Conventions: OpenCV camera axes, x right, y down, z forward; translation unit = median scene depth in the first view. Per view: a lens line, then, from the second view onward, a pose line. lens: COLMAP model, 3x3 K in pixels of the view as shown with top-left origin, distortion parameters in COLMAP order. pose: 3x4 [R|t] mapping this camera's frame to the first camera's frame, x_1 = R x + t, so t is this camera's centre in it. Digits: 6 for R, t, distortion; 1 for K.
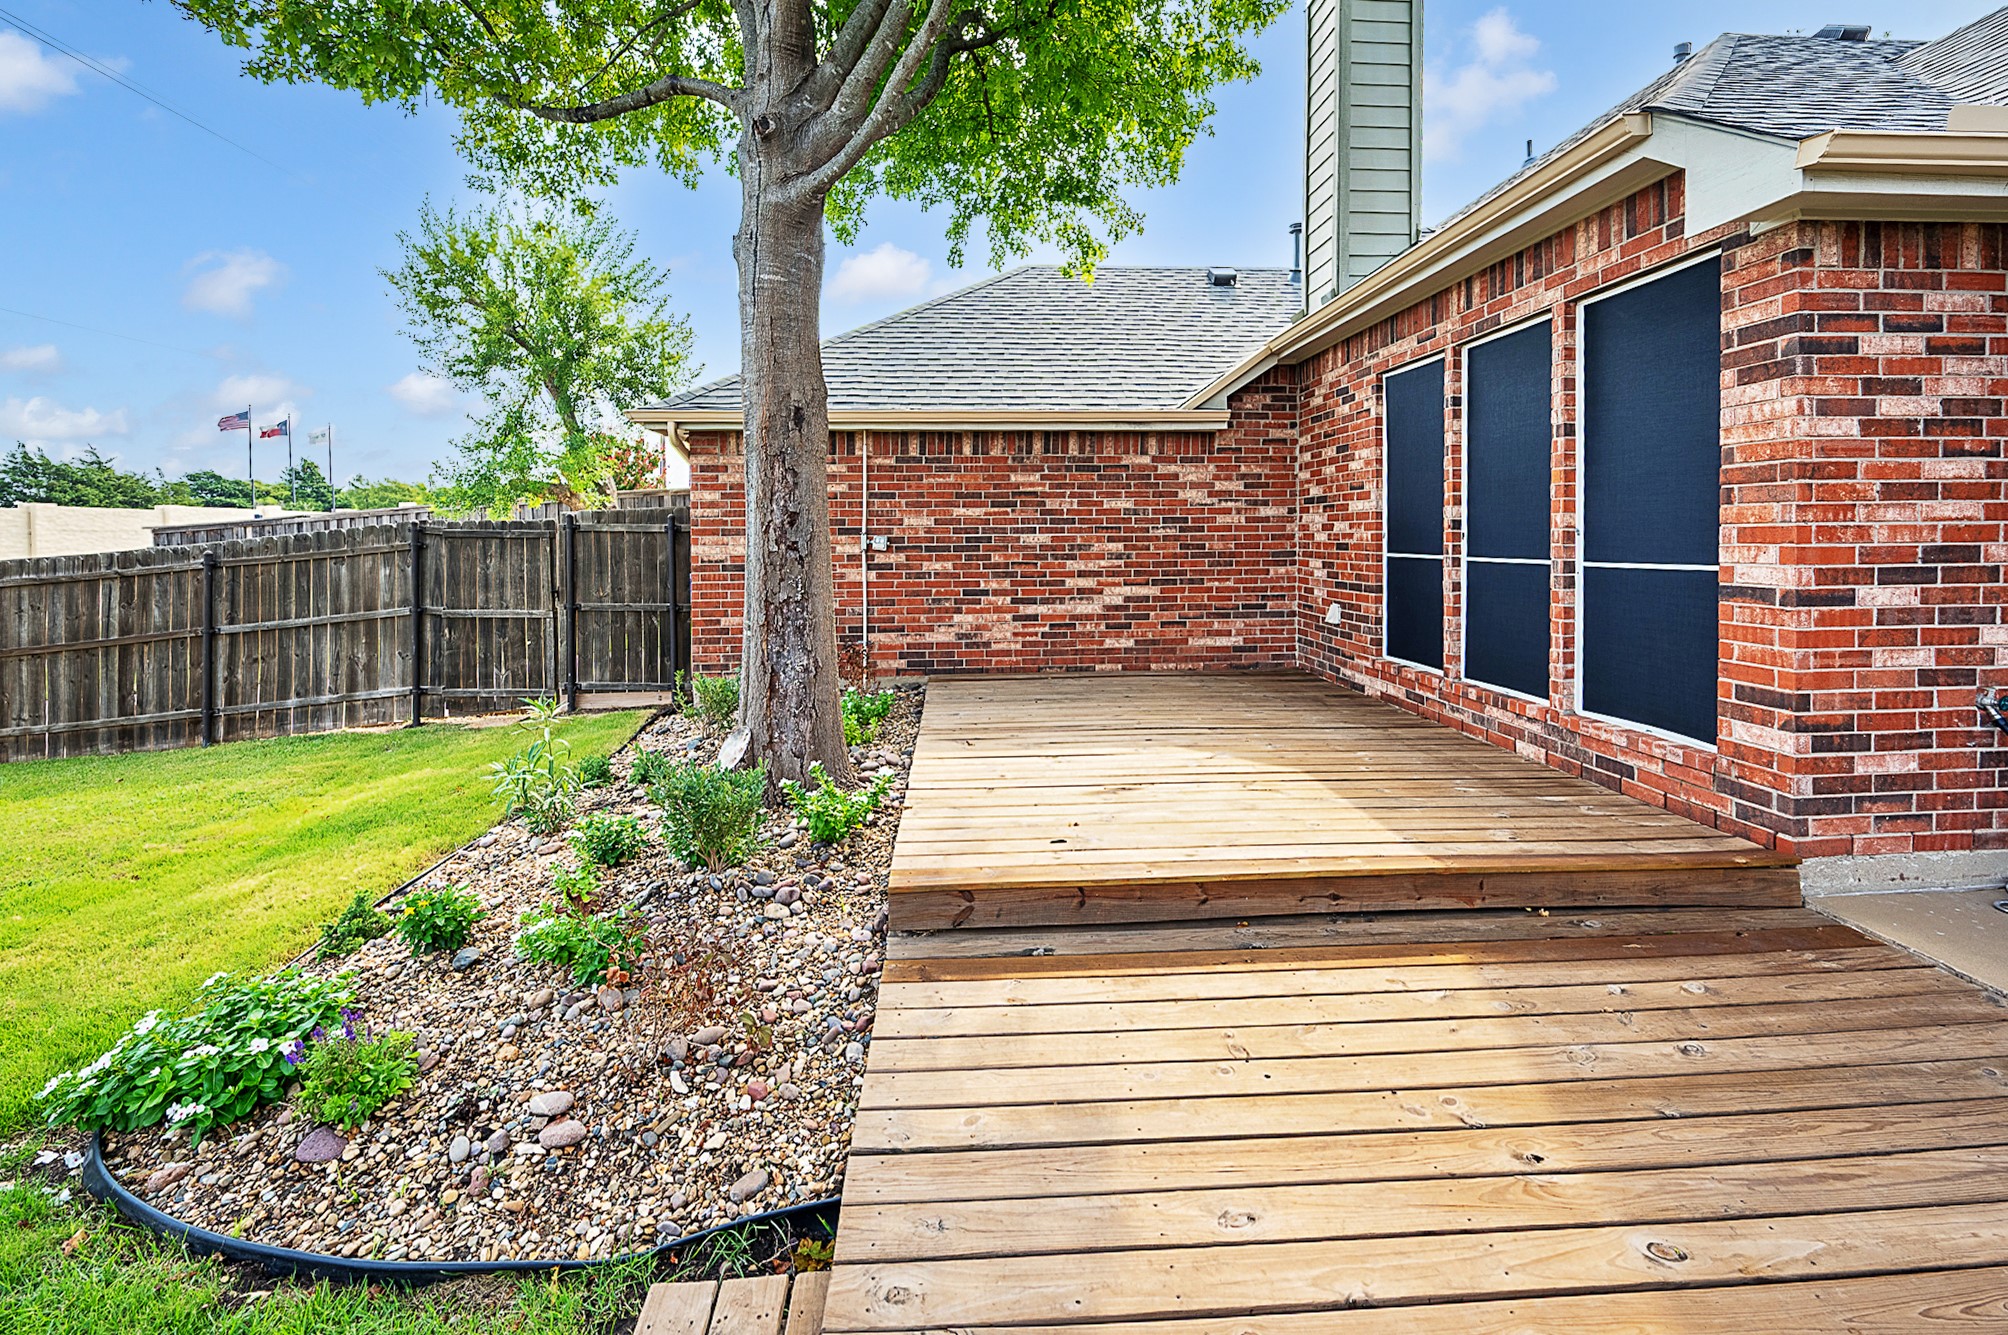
lens RADIAL K [[854.8, 0, 1006.2], [0, 854.8, 558.6], [0, 0, 1]] dist [-0.000436, -0.000089]
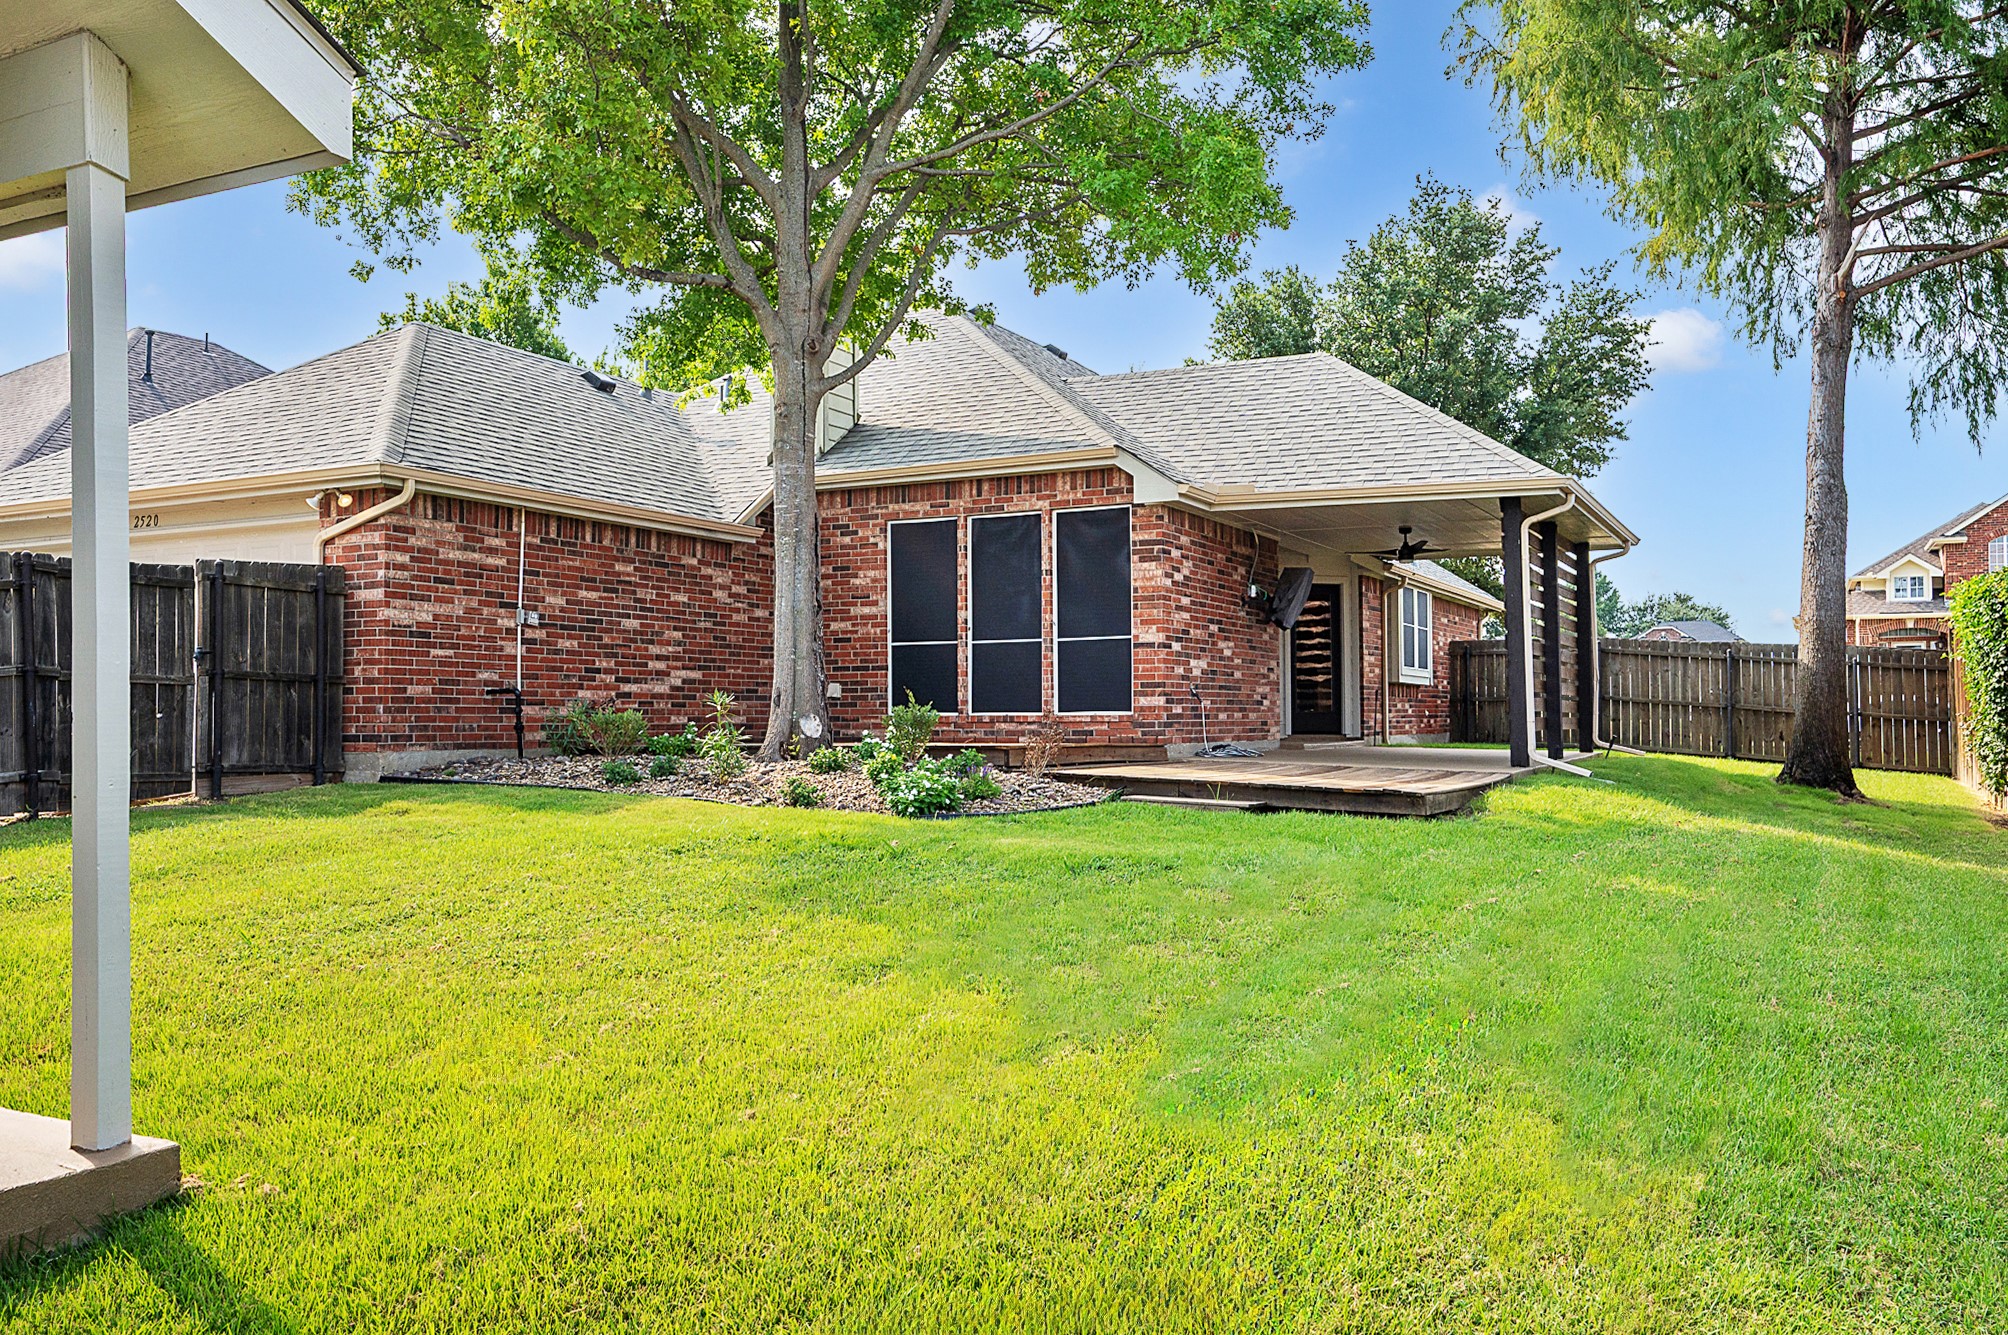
lens RADIAL K [[1503.7, 0, 1004.0], [0, 1503.7, 667.5], [0, 0, 1]] dist [0.001850, 0.001422]
pose [[0.536375, 0.033532, 0.843313, -1.365211], [0.018584, 0.998499, -0.051522, 0.144642], [-0.843775, 0.043307, 0.534947, -0.449758]]
